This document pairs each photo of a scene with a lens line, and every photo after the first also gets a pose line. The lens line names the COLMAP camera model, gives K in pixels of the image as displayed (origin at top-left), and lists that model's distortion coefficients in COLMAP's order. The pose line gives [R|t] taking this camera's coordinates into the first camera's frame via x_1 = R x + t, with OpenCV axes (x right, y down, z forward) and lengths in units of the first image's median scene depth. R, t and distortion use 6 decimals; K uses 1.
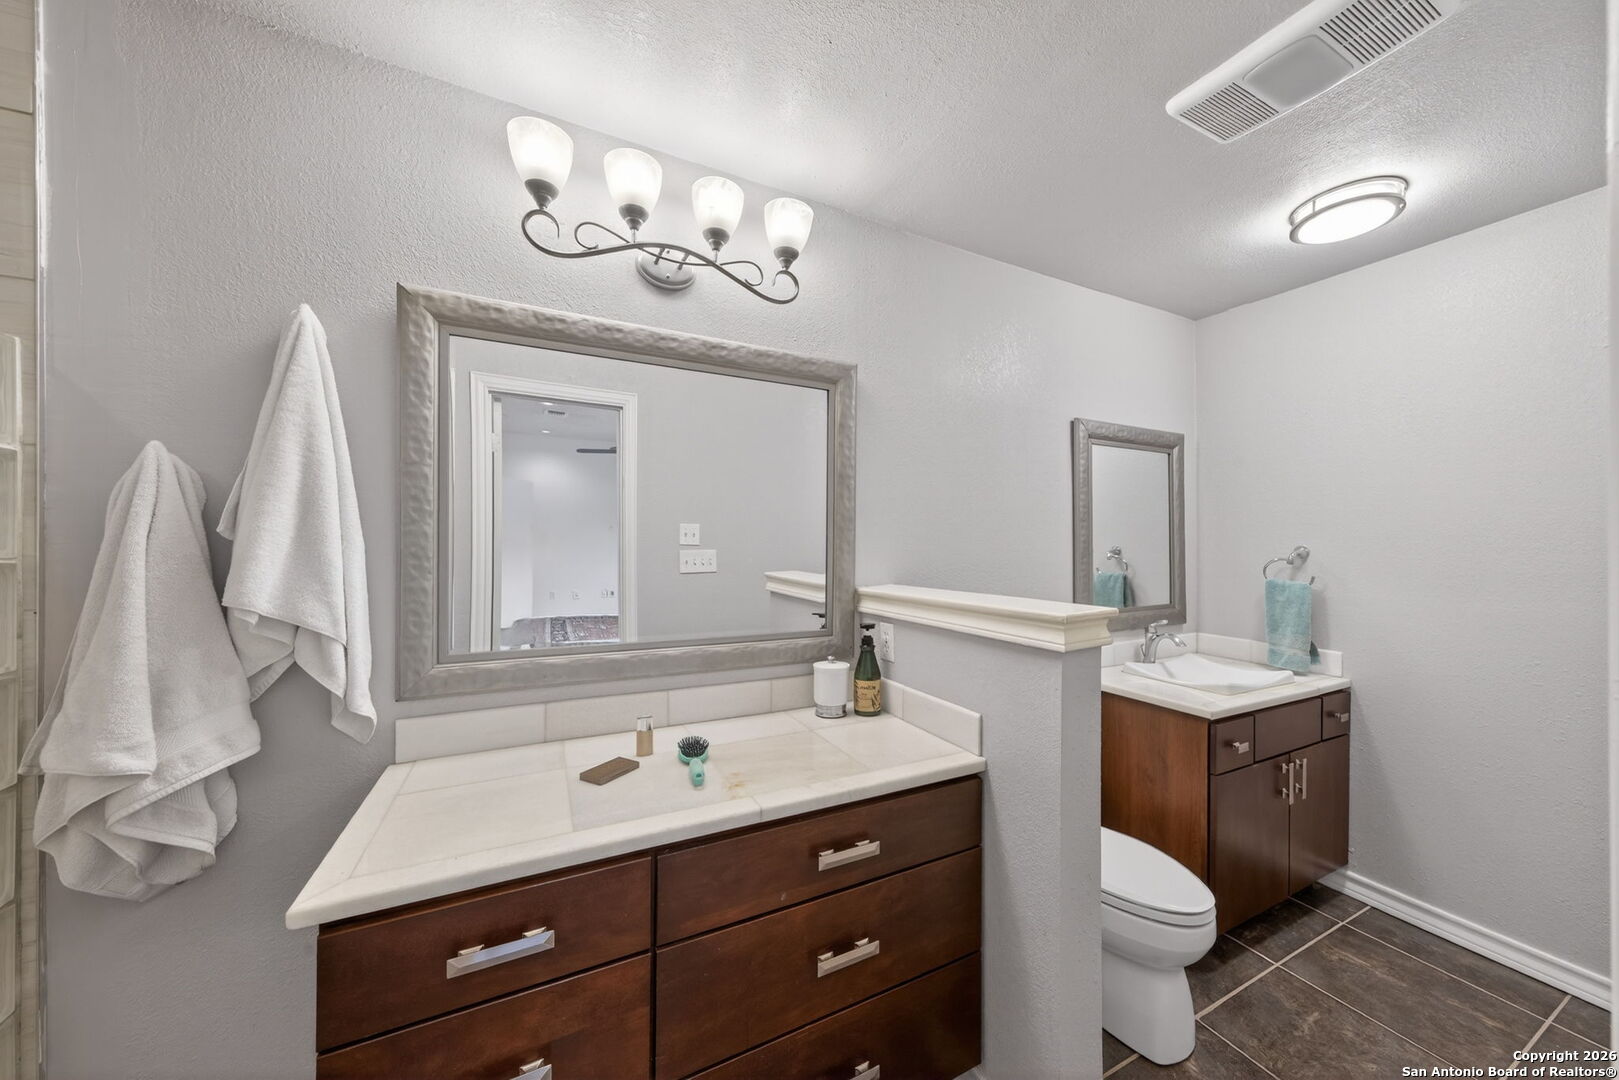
lens RADIAL K [[564.3, 0, 815.3], [0, 564.3, 542.6], [0, 0, 1]] dist [0.006823, 0.000695]
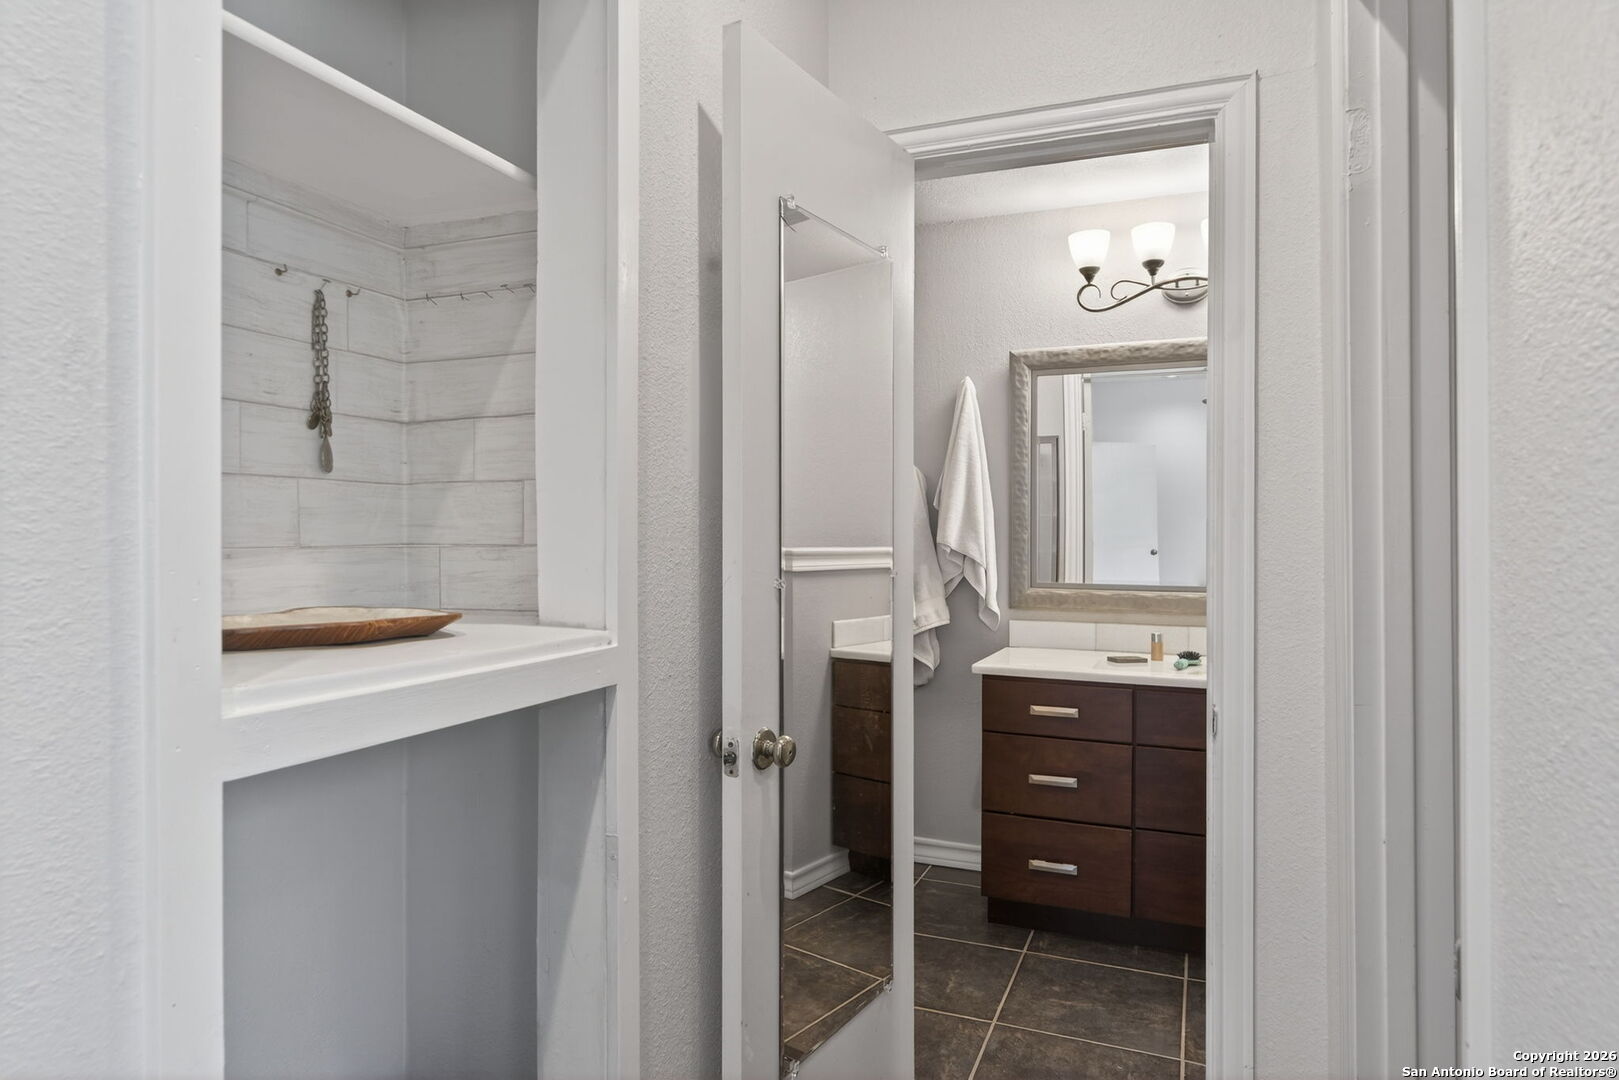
lens RADIAL K [[970.6, 0, 799.4], [0, 970.6, 546.9], [0, 0, 1]] dist [0.004977, -0.000569]
pose [[0.659114, 0.006457, -0.752015, 0.956304], [0.004581, 0.999910, 0.012601, 0.066265], [0.752029, -0.011750, 0.659026, -1.286342]]
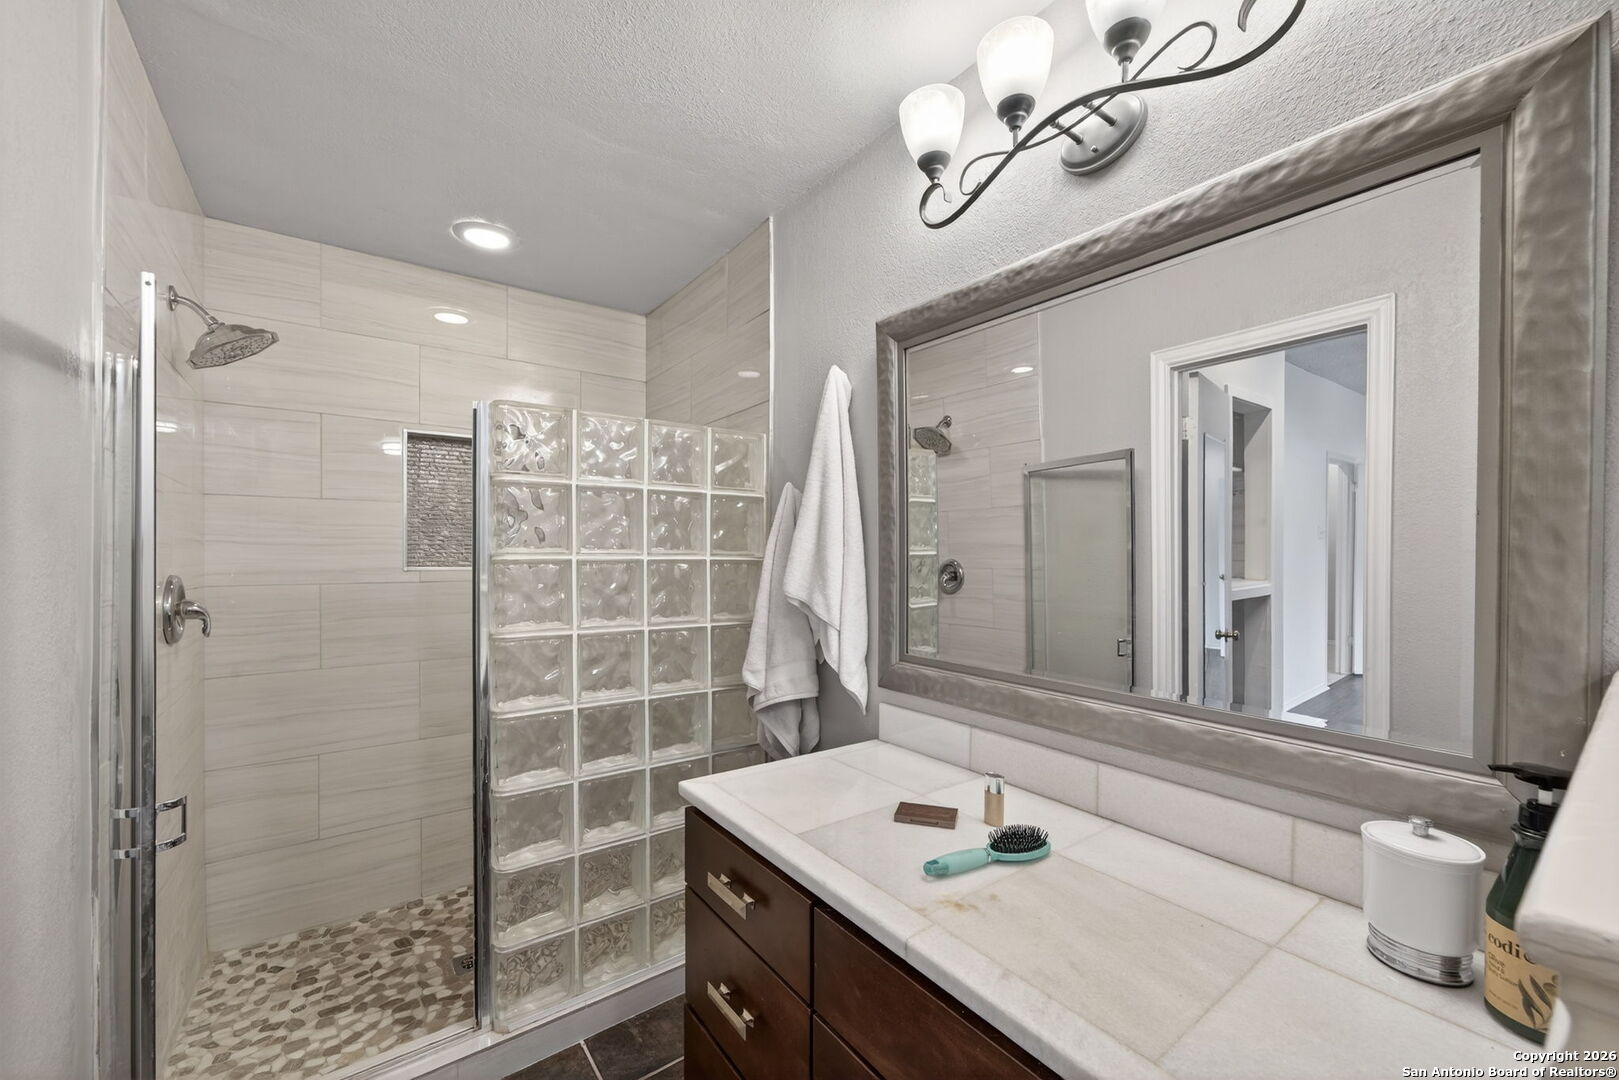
lens RADIAL K [[650.2, 0, 826.8], [0, 650.2, 564.7], [0, 0, 1]] dist [-0.009333, 0.000321]
pose [[0.179601, 0.014256, -0.983636, 0.537866], [0.001434, 0.999890, 0.014753, 0.013865], [0.983739, -0.004060, 0.179560, 0.657185]]
